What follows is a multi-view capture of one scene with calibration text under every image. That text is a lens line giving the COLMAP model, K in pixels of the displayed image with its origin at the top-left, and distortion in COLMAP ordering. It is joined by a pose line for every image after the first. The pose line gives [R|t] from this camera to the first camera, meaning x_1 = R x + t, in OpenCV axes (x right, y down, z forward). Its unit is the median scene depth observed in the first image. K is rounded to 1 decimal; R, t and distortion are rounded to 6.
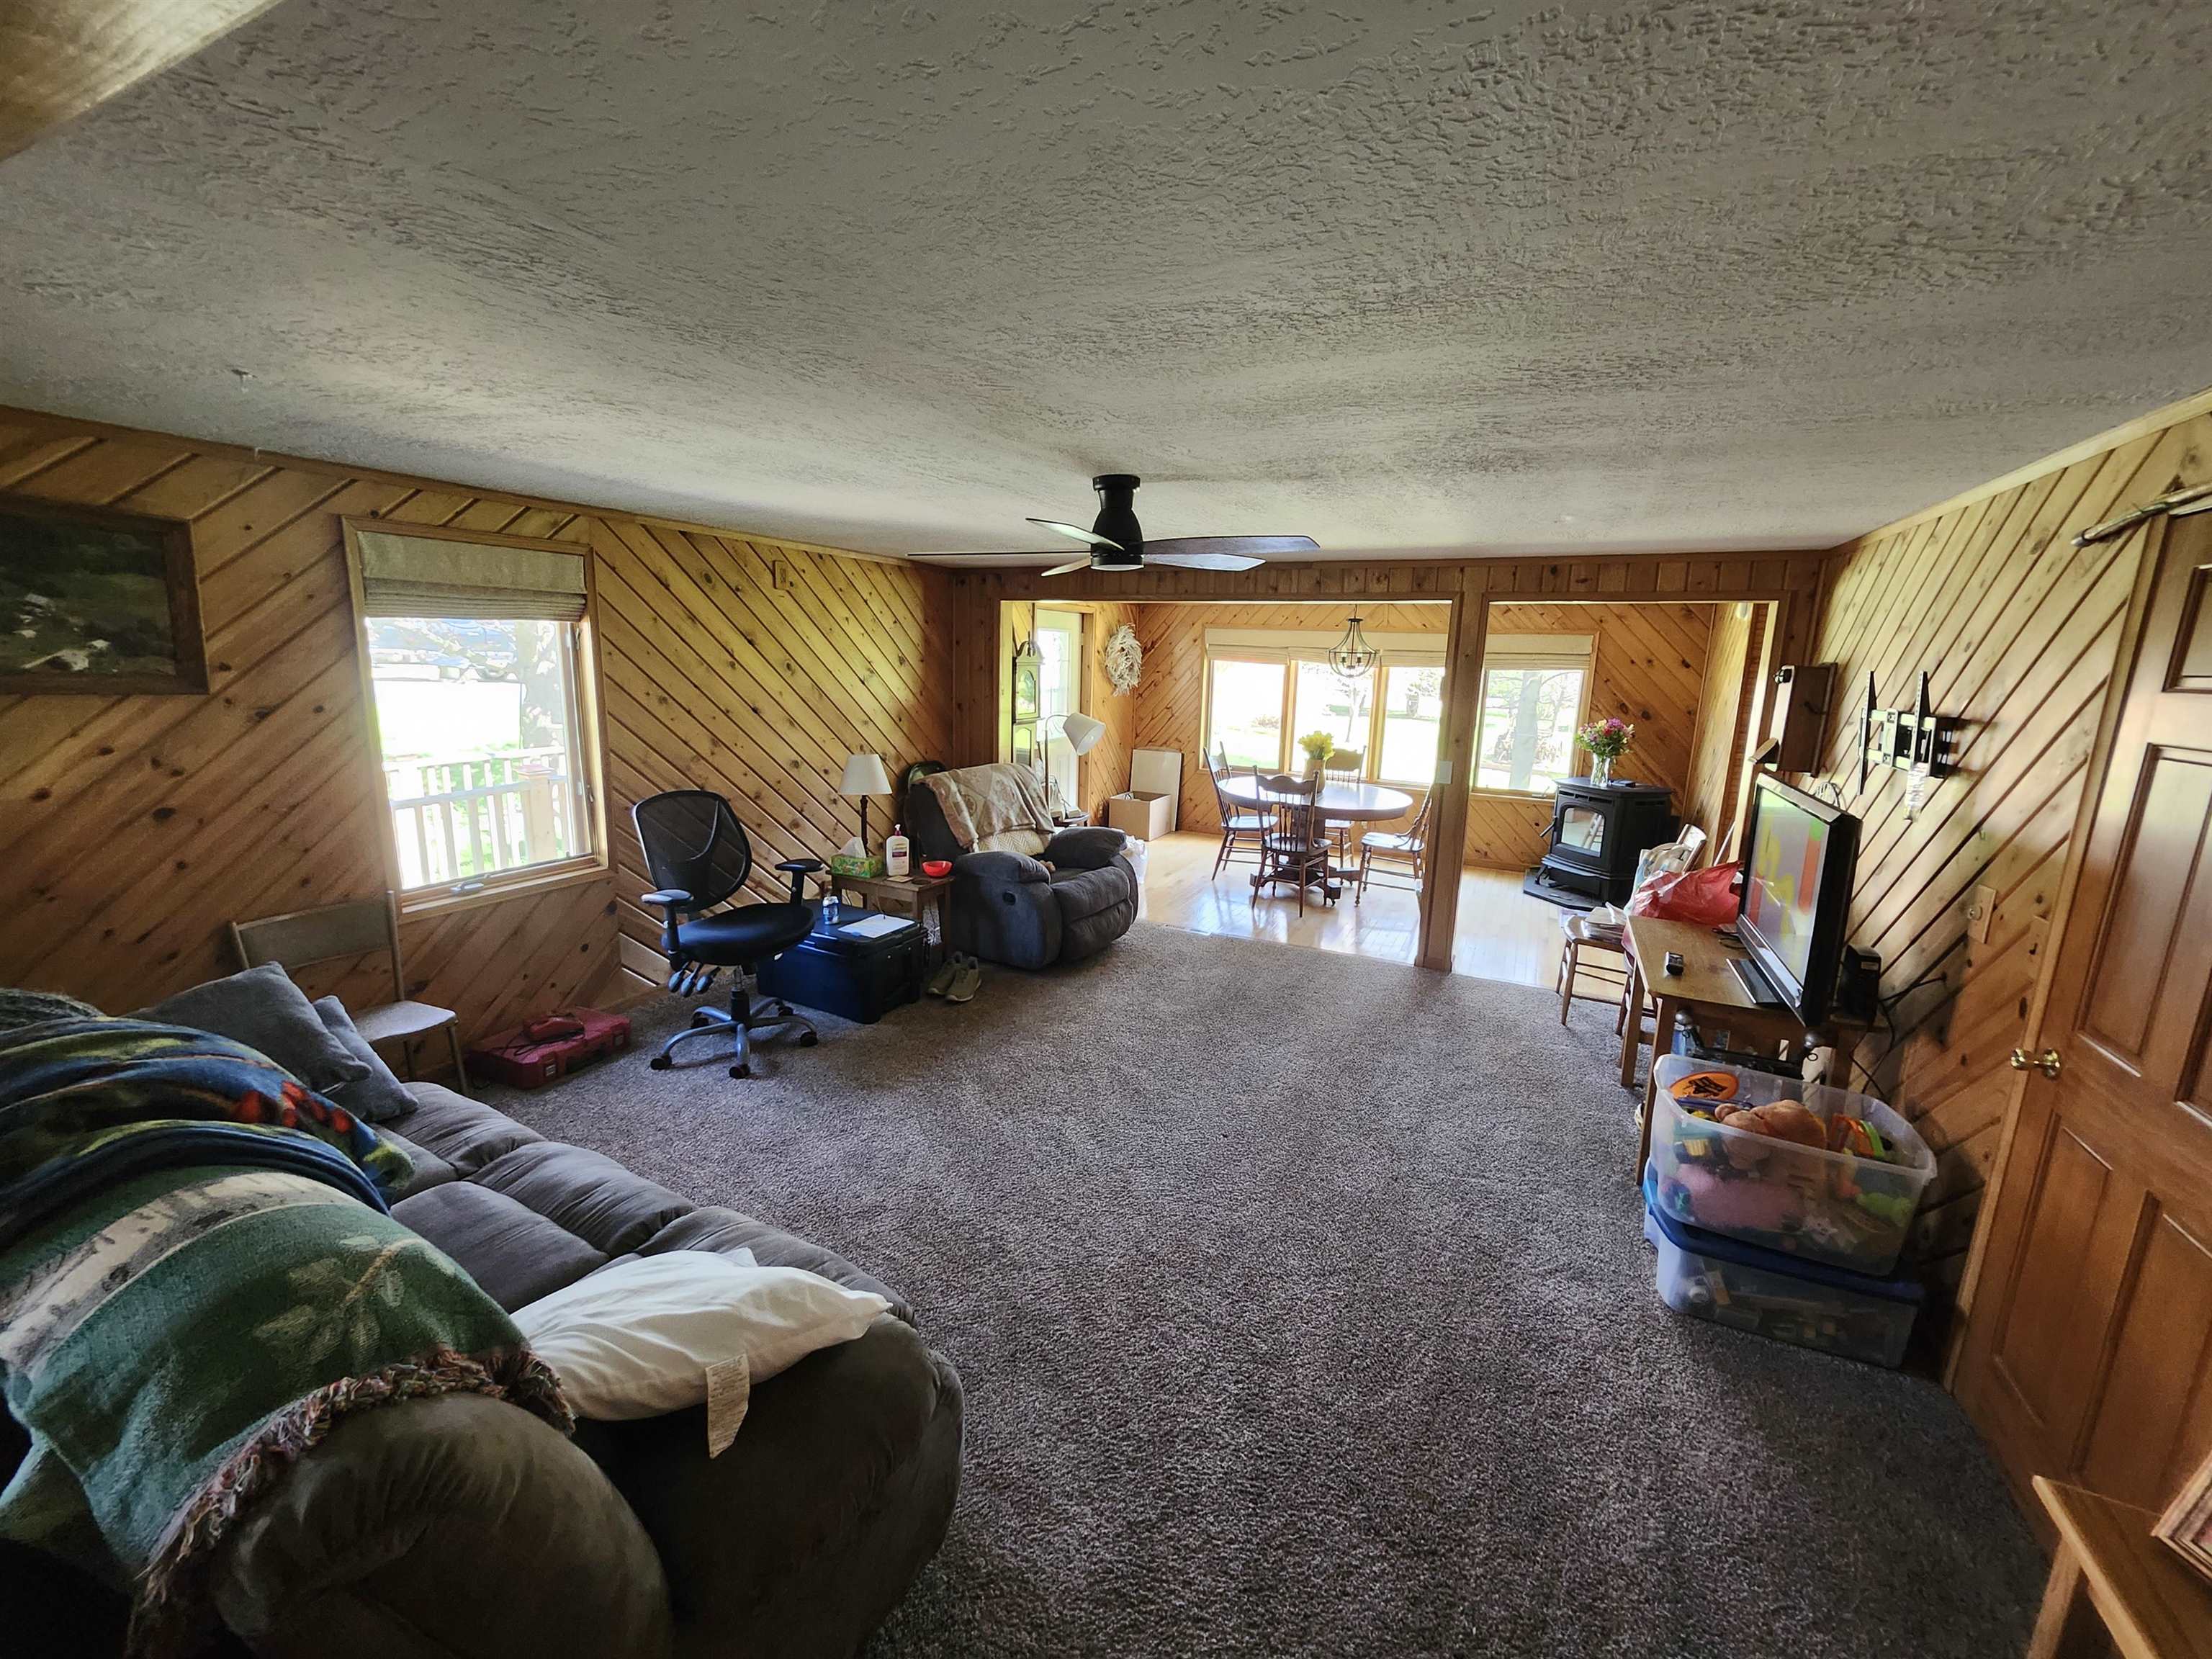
lens RADIAL K [[865.5, 0, 1127.7], [0, 865.5, 816.2], [0, 0, 1]] dist [-0.002199, -0.000229]
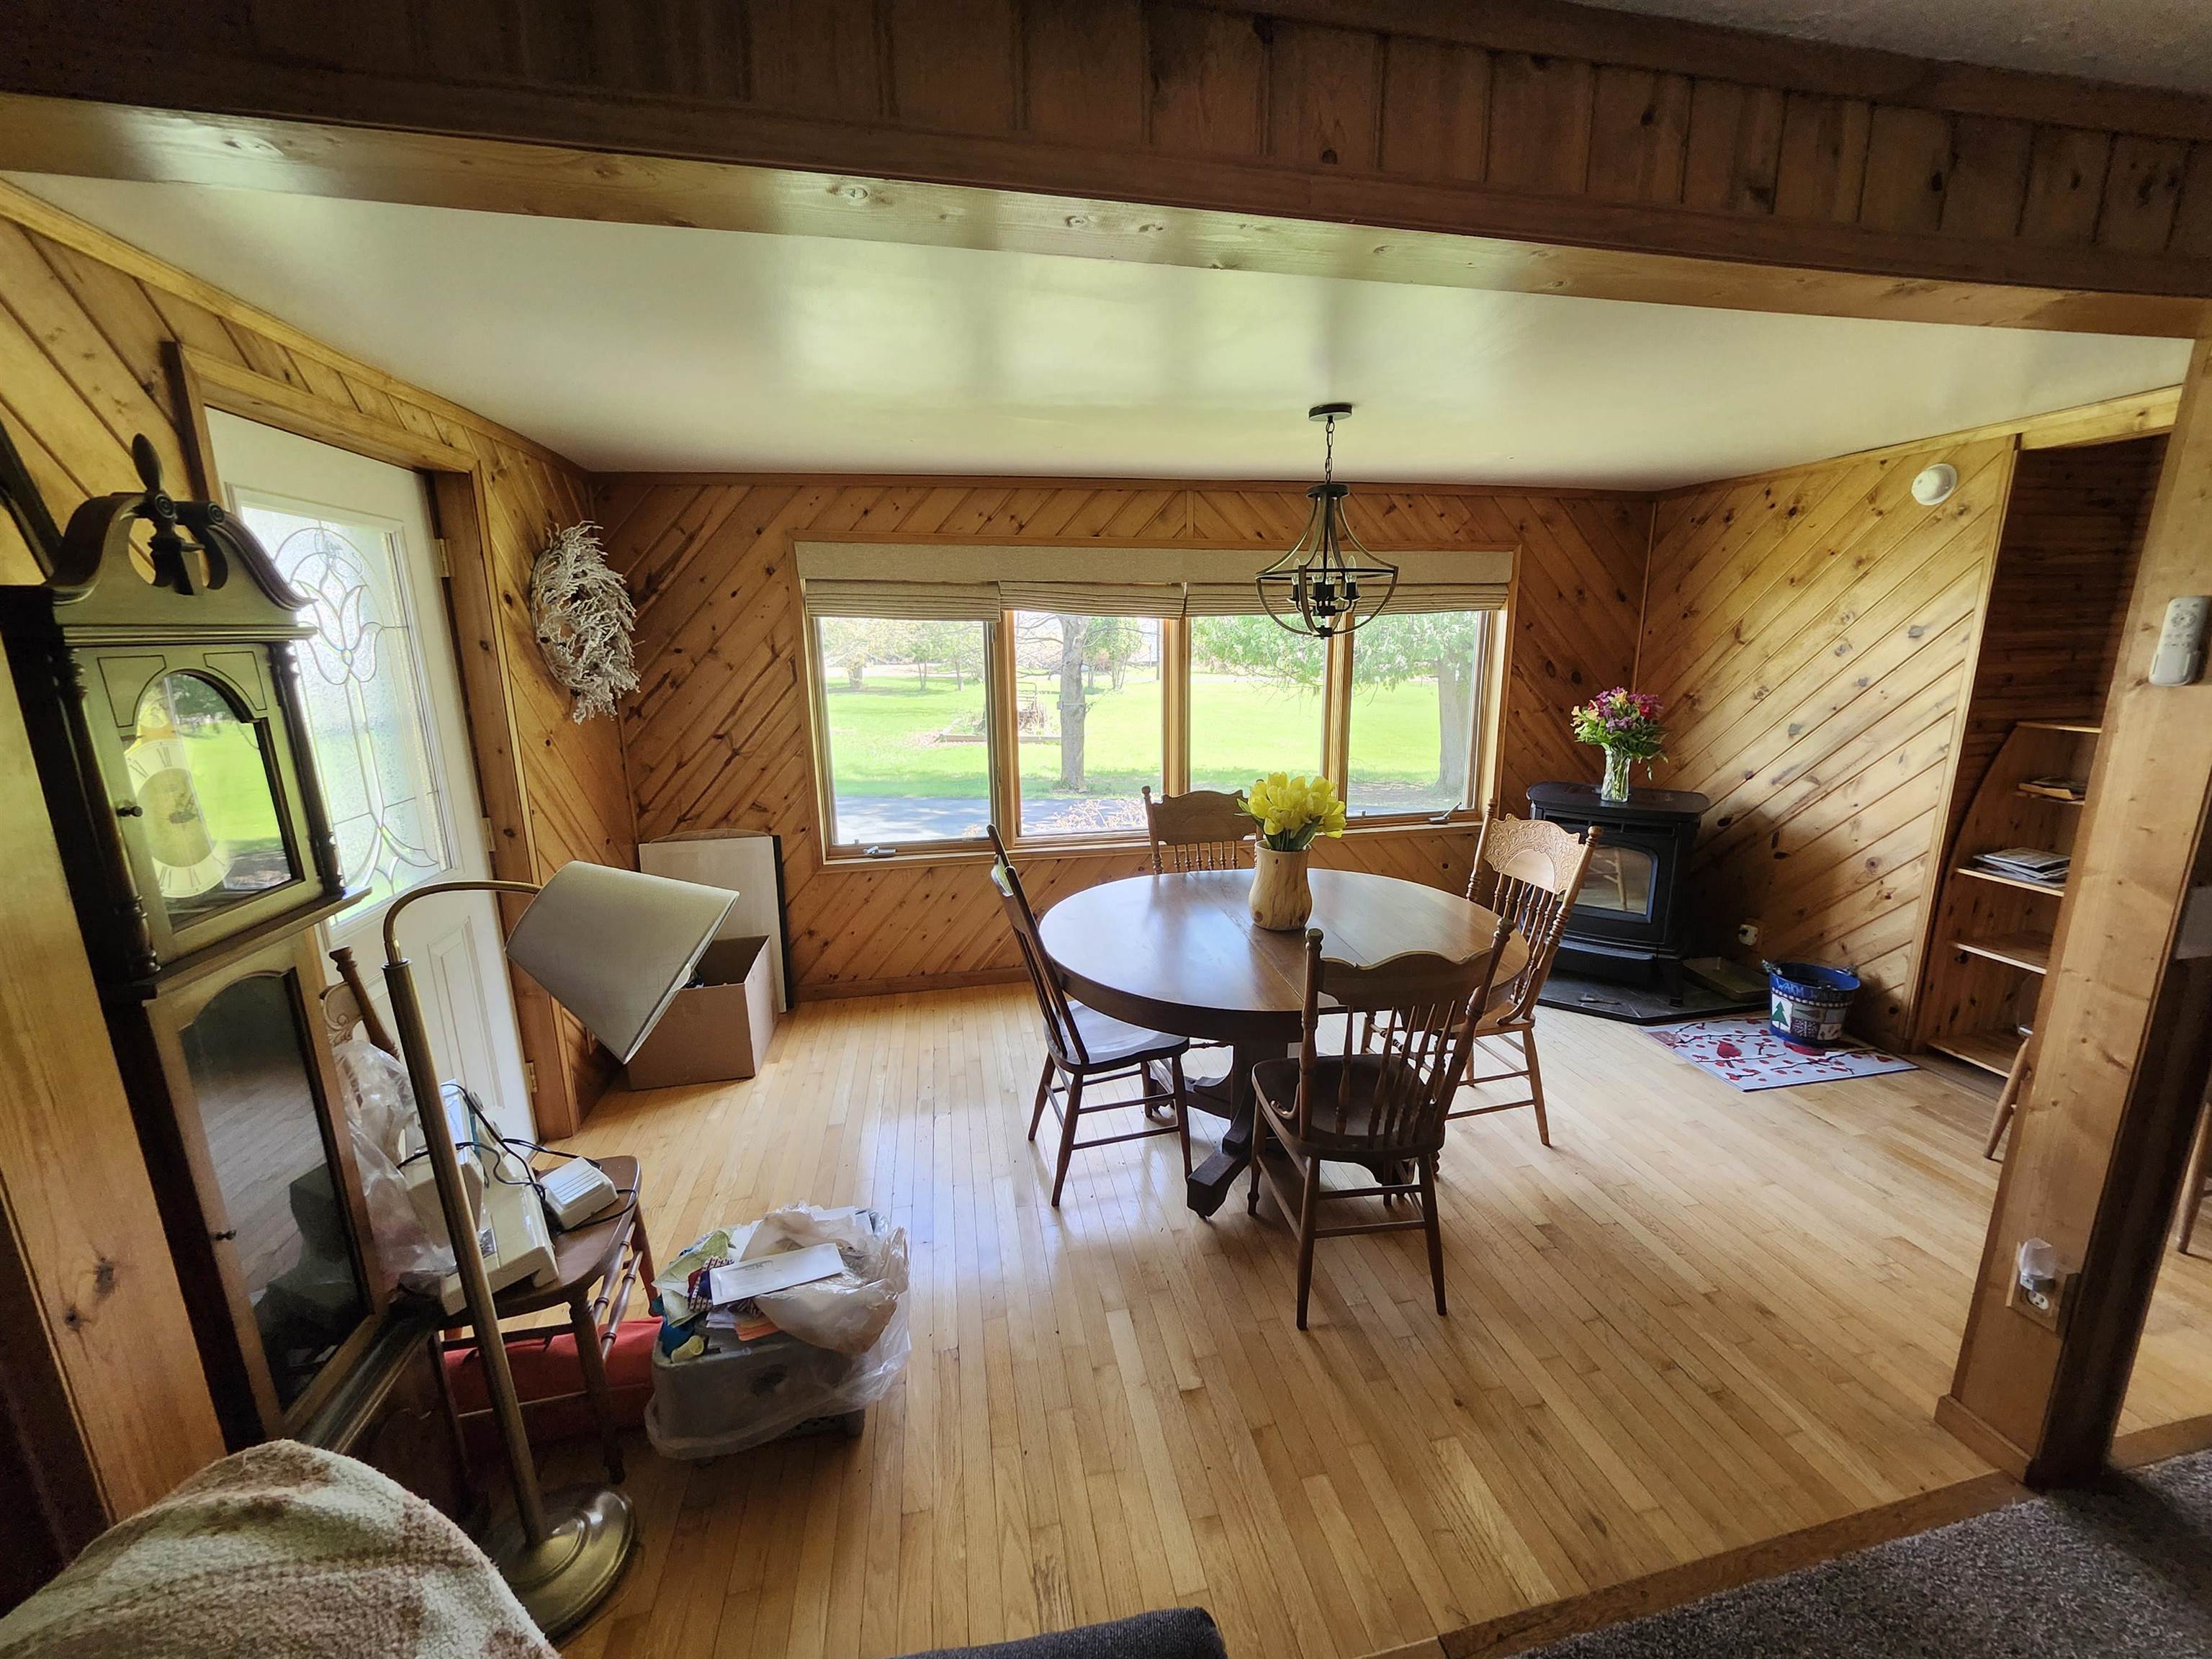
lens RADIAL K [[865.5, 0, 1127.7], [0, 865.5, 816.2], [0, 0, 1]] dist [-0.002199, -0.000229]
pose [[0.783947, -0.165810, 0.598276, -0.060313], [0.146469, 0.985868, 0.081305, -0.099428], [-0.603302, 0.023890, 0.797155, 0.591962]]
